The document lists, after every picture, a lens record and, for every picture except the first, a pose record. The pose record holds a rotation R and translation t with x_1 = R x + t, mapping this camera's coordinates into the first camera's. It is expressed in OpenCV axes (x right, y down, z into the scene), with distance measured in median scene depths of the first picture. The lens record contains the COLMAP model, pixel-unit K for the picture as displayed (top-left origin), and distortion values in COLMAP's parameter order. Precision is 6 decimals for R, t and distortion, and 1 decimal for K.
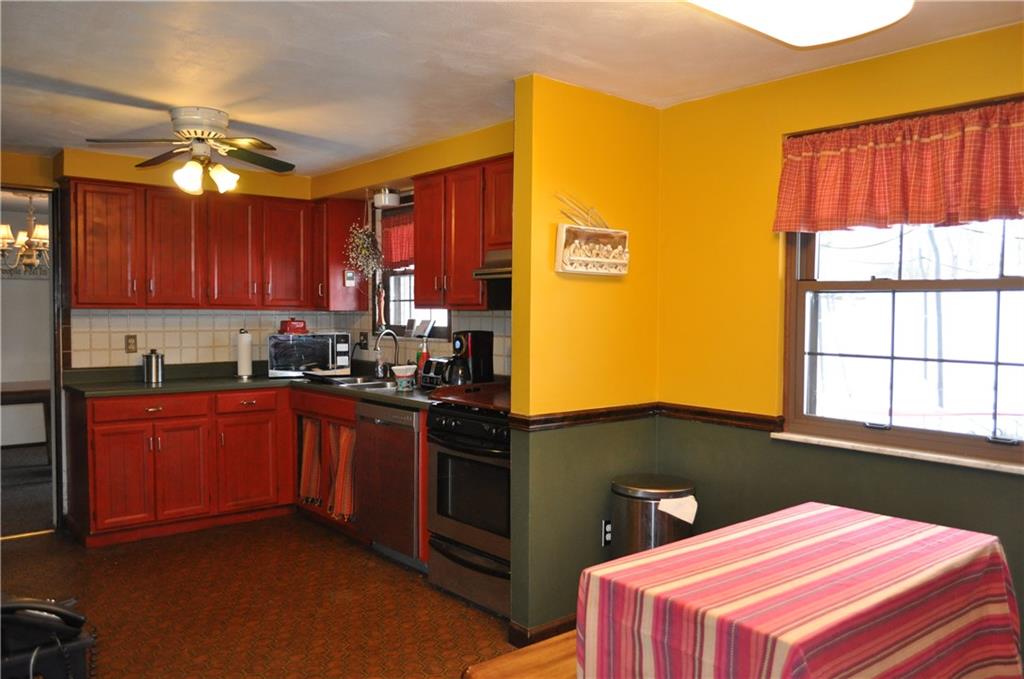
lens RADIAL K [[806.4, 0, 513.1], [0, 806.4, 341.7], [0, 0, 1]] dist [0.001841, 0.002769]
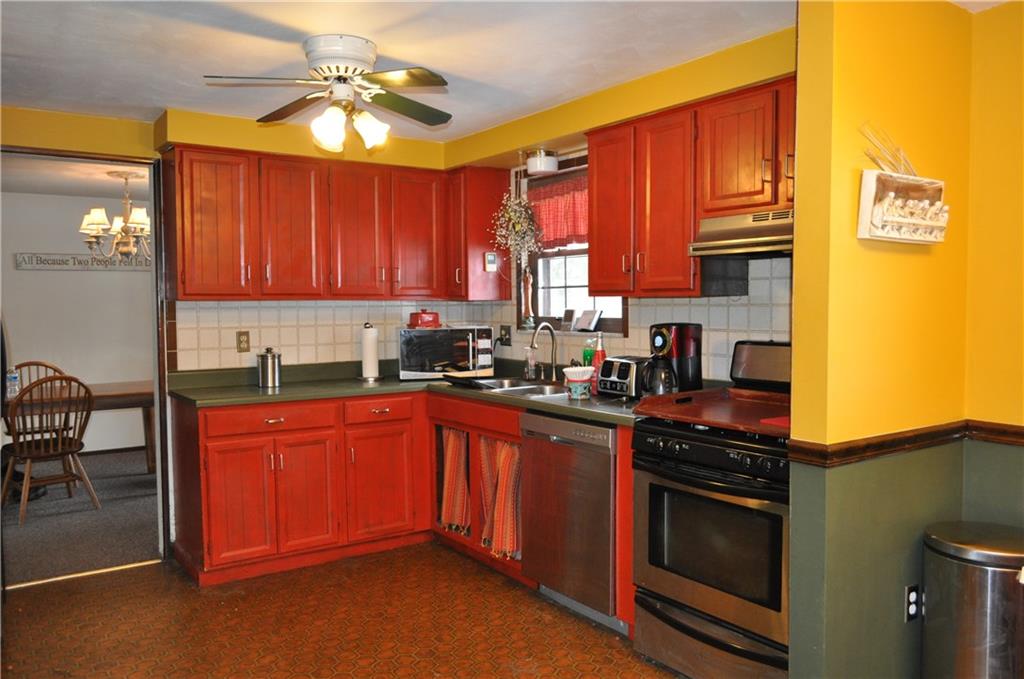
lens RADIAL K [[800.5, 0, 517.0], [0, 800.5, 342.4], [0, 0, 1]] dist [-0.001624, -0.001523]
pose [[0.996882, -0.006374, -0.078651, -0.124414], [0.007364, 0.999897, 0.012296, -0.004870], [0.078564, -0.012837, 0.996826, 0.188340]]
